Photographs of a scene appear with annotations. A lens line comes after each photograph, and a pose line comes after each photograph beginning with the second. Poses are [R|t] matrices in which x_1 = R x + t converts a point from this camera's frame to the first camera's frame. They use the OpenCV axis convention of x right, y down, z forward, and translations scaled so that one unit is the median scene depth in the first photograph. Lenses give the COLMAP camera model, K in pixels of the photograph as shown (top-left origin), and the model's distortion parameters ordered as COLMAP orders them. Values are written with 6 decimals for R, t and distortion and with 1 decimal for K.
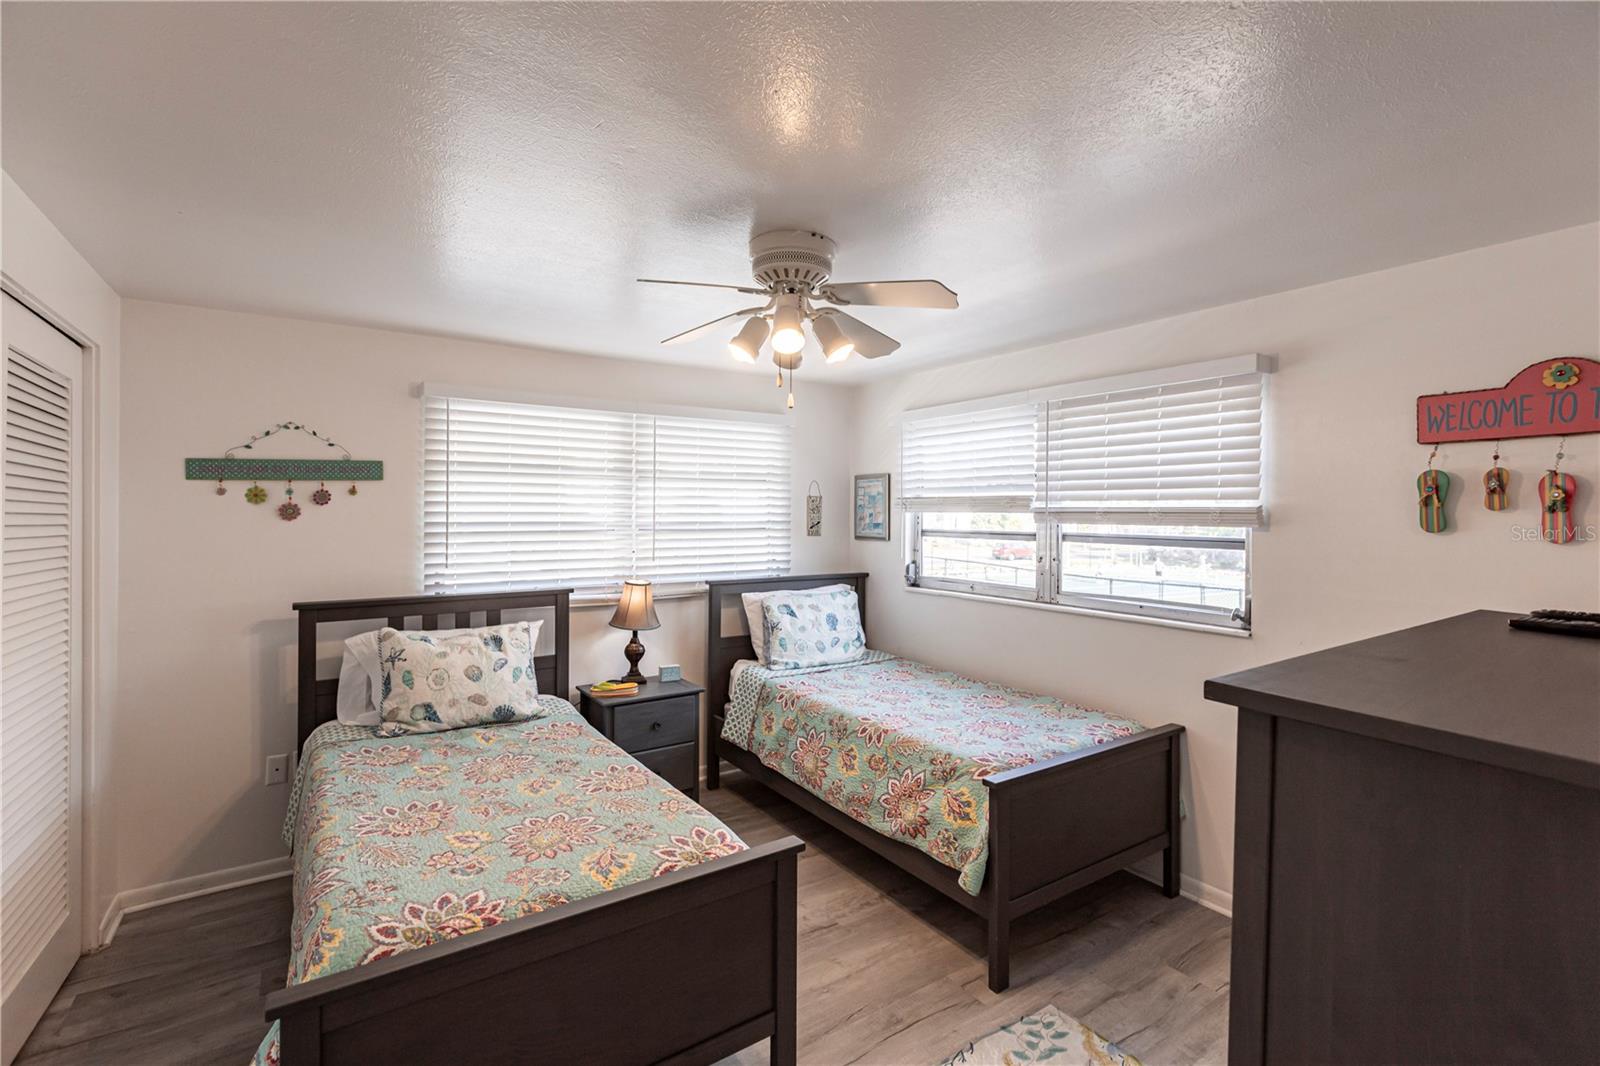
lens RADIAL K [[711.8, 0, 801.8], [0, 711.8, 526.3], [0, 0, 1]] dist [-0.000678, -0.001004]
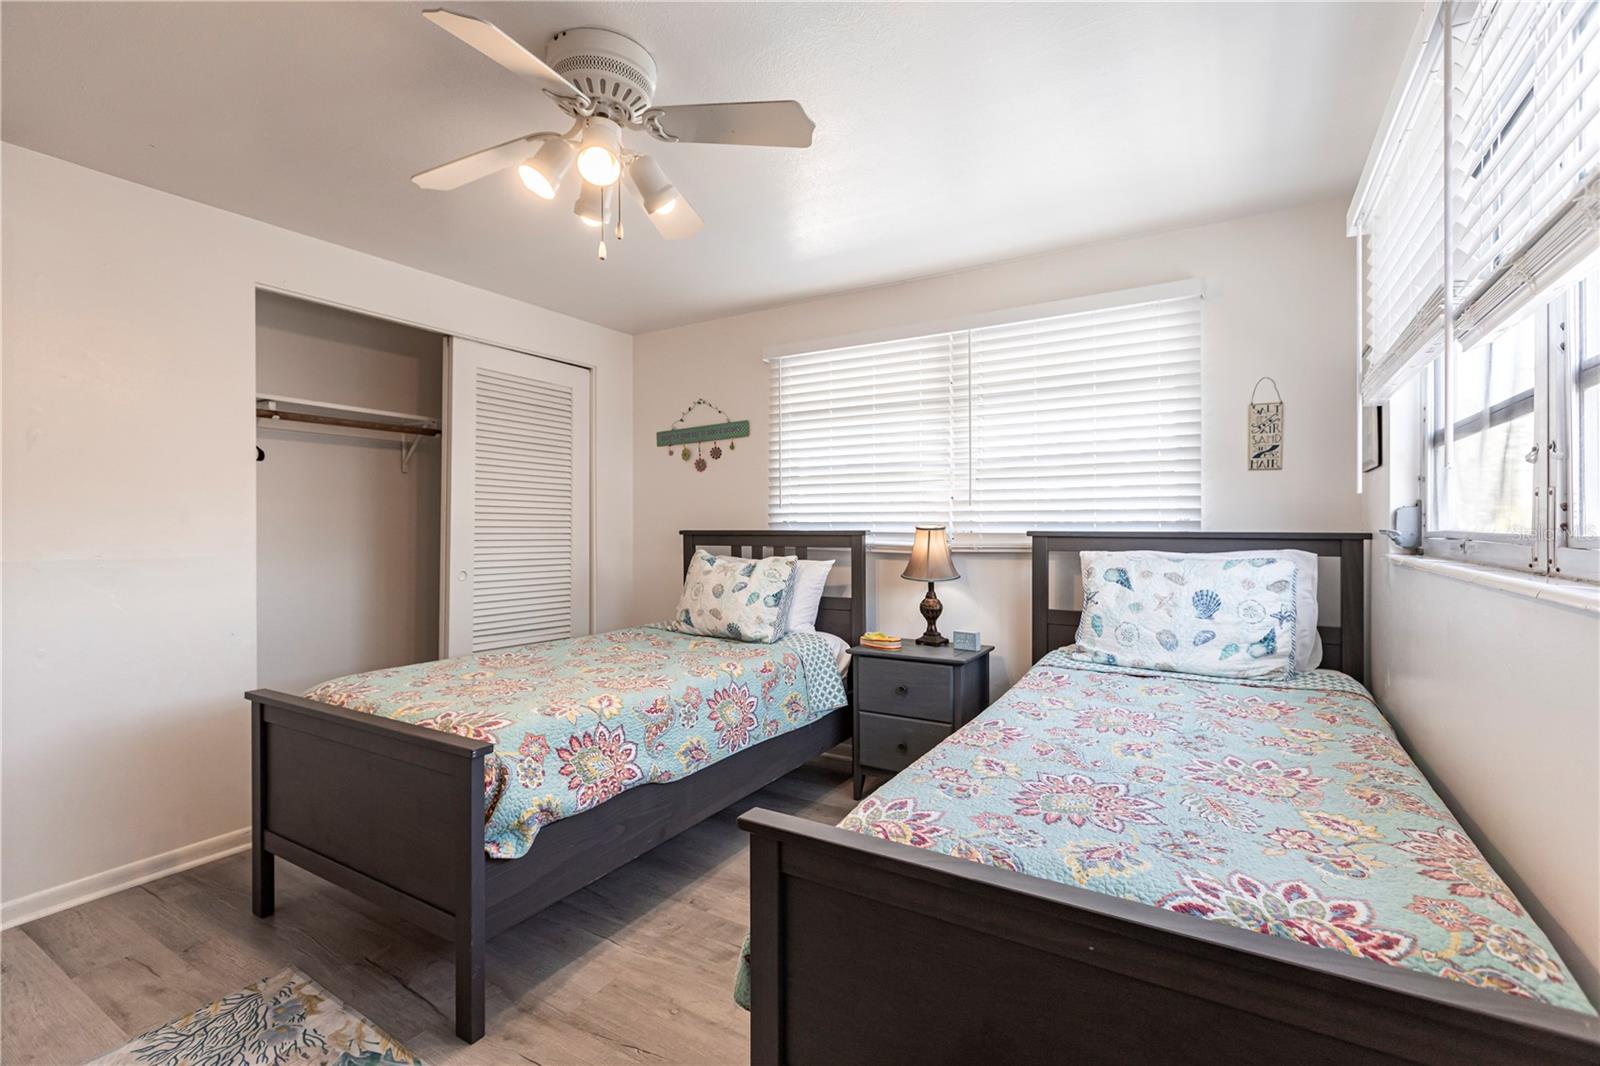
lens RADIAL K [[711.8, 0, 801.8], [0, 711.8, 526.3], [0, 0, 1]] dist [-0.000678, -0.001004]
pose [[0.428304, -0.001093, -0.903634, 0.540679], [-0.009241, 0.999942, -0.005590, 0.093848], [0.903587, 0.010744, 0.428269, 0.547135]]
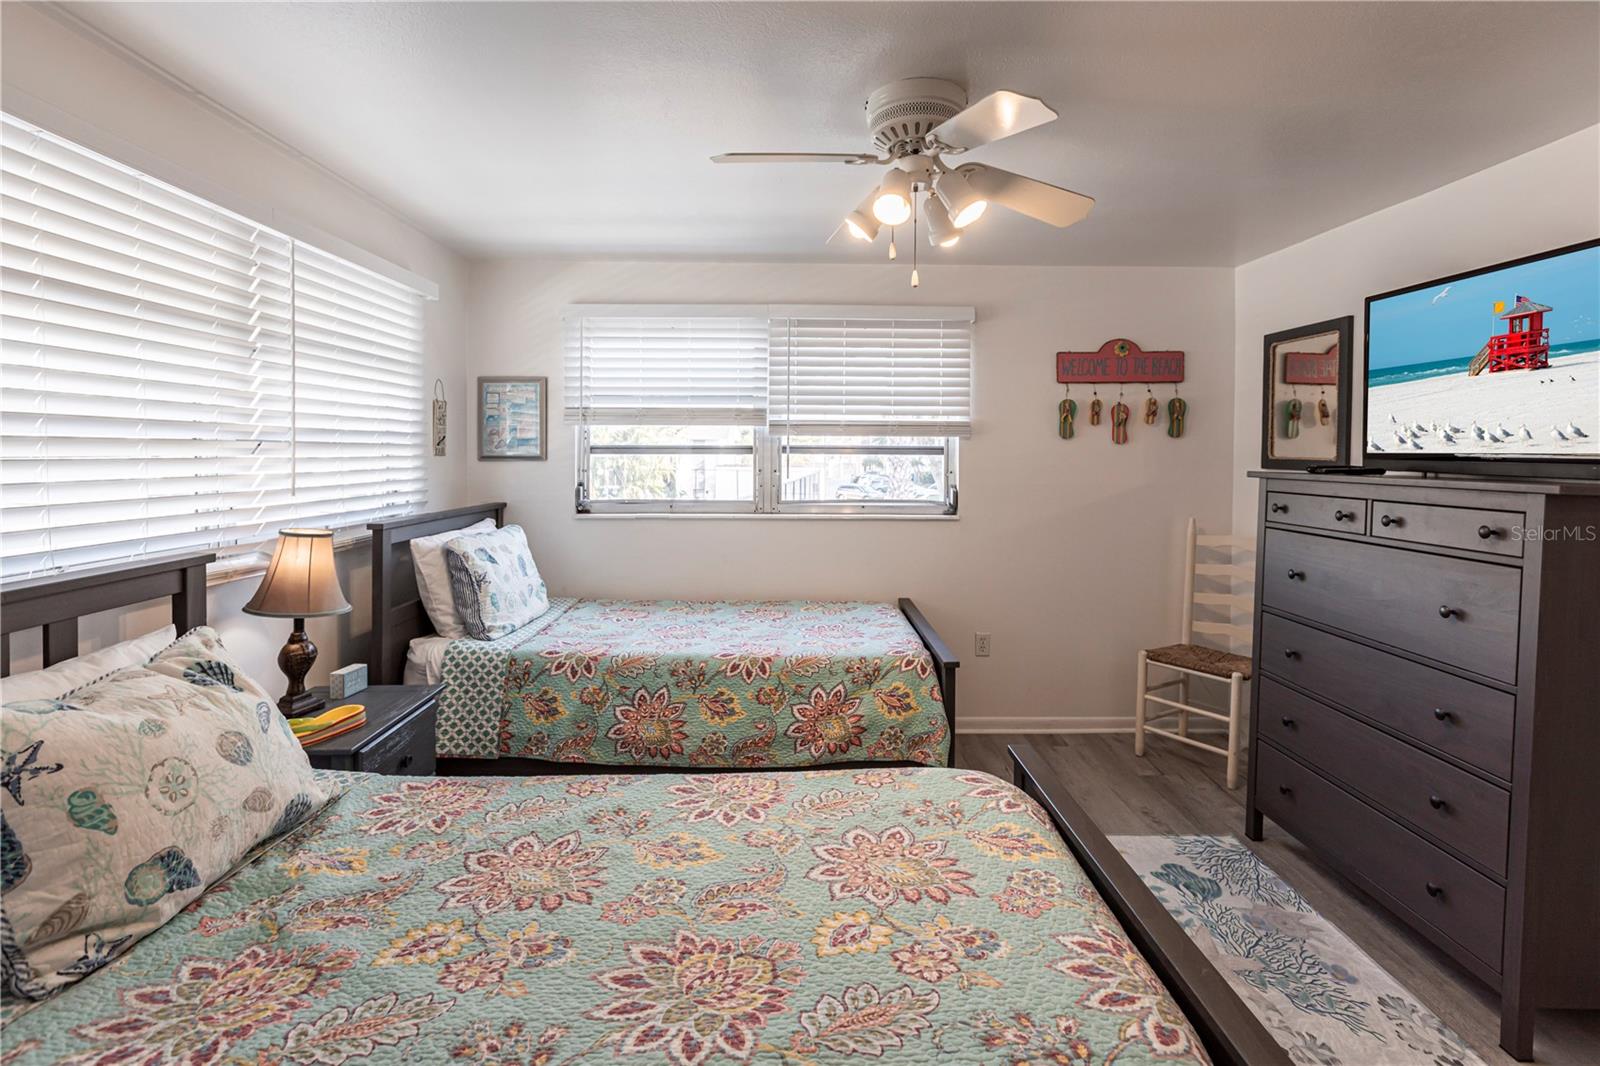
lens RADIAL K [[735.5, 0, 795.2], [0, 735.5, 475.3], [0, 0, 1]] dist [-0.001227, -0.000506]
pose [[0.554950, -0.029109, 0.831375, -0.555995], [0.013506, 0.999571, 0.025982, 0.026707], [-0.831774, -0.003190, 0.555105, 0.397721]]
